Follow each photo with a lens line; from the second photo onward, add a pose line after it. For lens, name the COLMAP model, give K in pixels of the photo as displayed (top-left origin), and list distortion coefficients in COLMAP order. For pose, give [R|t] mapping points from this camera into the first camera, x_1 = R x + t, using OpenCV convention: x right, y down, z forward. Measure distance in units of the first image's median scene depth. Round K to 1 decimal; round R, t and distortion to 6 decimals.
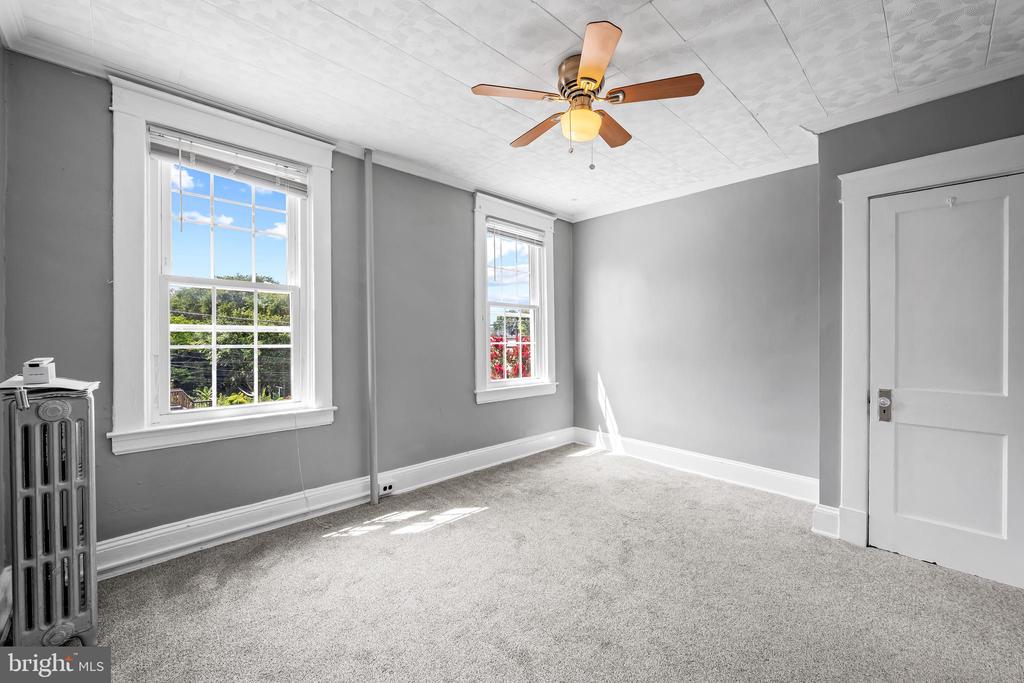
lens RADIAL K [[416.9, 0, 514.9], [0, 416.9, 337.2], [0, 0, 1]] dist [-0.005404, 0.000137]
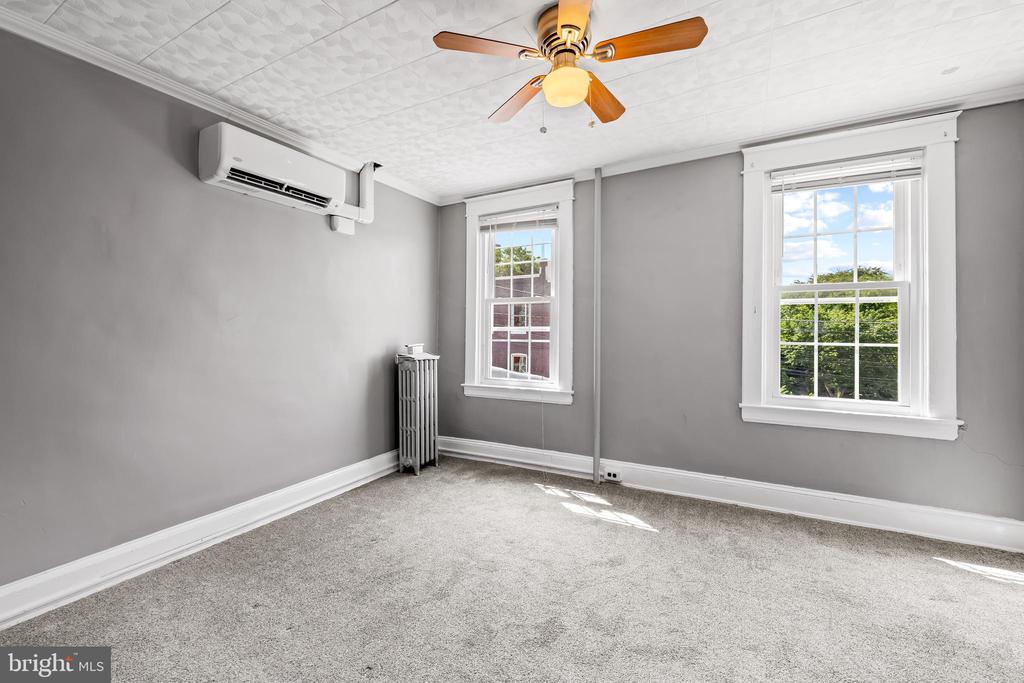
lens RADIAL K [[416.9, 0, 502.1], [0, 416.9, 336.0], [0, 0, 1]] dist [-0.005404, 0.000137]
pose [[0.282009, 0.005988, -0.959393, 0.649543], [-0.000890, 0.999982, 0.005980, -0.003584], [0.959411, -0.000832, 0.282009, 0.427662]]
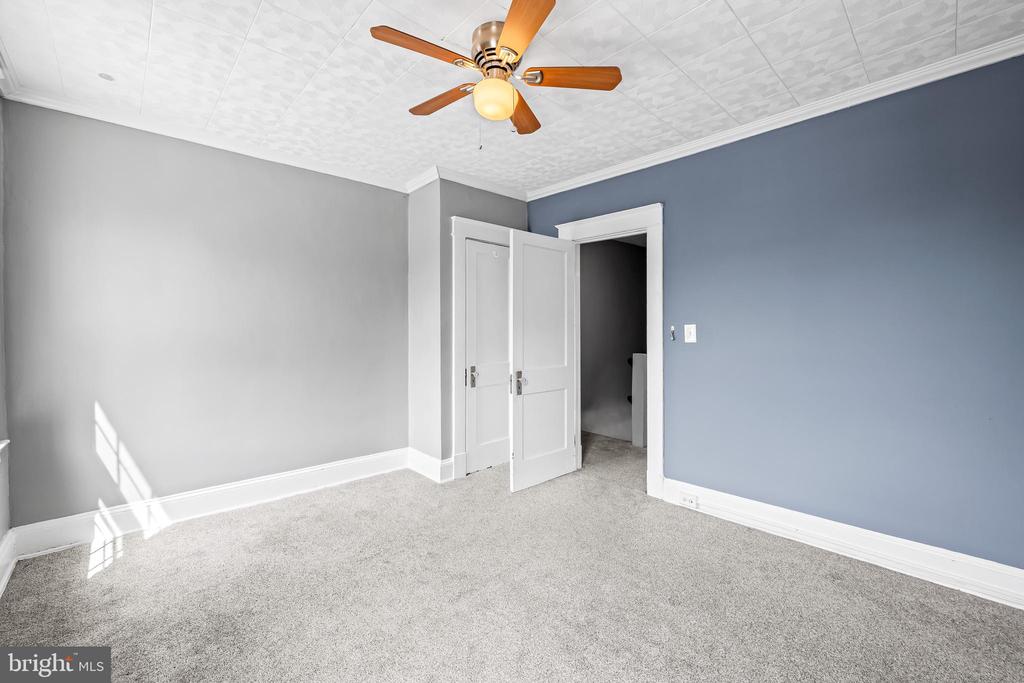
lens RADIAL K [[416.9, 0, 512.6], [0, 416.9, 325.6], [0, 0, 1]] dist [-0.005404, 0.000137]
pose [[0.014207, 0.002721, 0.999895, -0.496350], [0.011206, 0.999933, -0.002881, -0.013807], [-0.999836, 0.011246, 0.014176, 0.649597]]
